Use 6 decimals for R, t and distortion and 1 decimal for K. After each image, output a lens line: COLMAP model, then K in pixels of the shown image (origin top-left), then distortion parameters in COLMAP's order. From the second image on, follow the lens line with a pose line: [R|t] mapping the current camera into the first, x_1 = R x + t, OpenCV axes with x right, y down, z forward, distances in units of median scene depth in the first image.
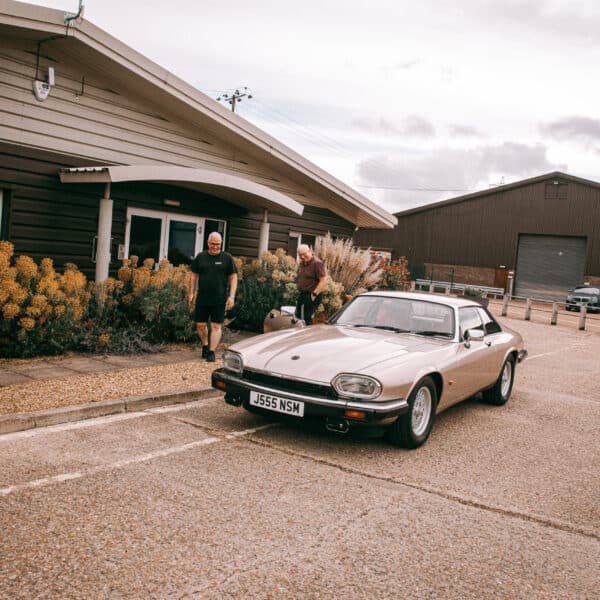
lens RADIAL K [[644.3, 0, 300.0], [0, 644.3, 300.0], [0, 0, 1]] dist [-0.104359, -0.001367]
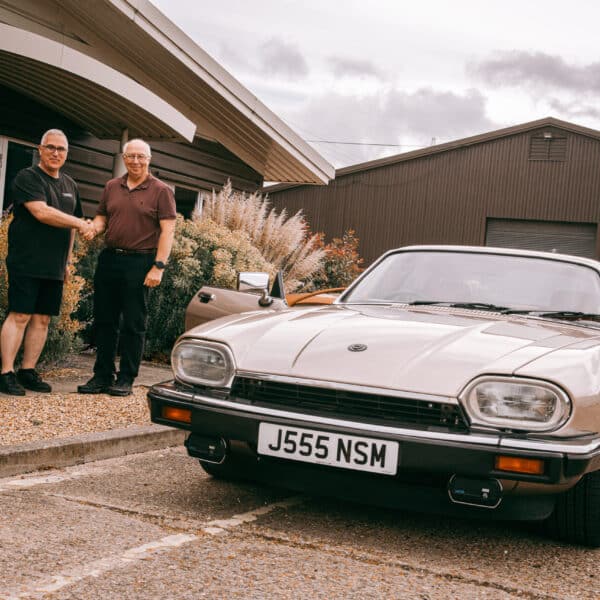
lens RADIAL K [[1051.8, 0, 300.0], [0, 1051.8, 300.0], [0, 0, 1]] dist [0.057699, 0.177125]
pose [[0.981703, 0.007312, 0.190278, -0.188194], [-0.000484, 0.999355, -0.035907, 0.082575], [-0.190417, 0.035158, 0.981073, 0.278915]]
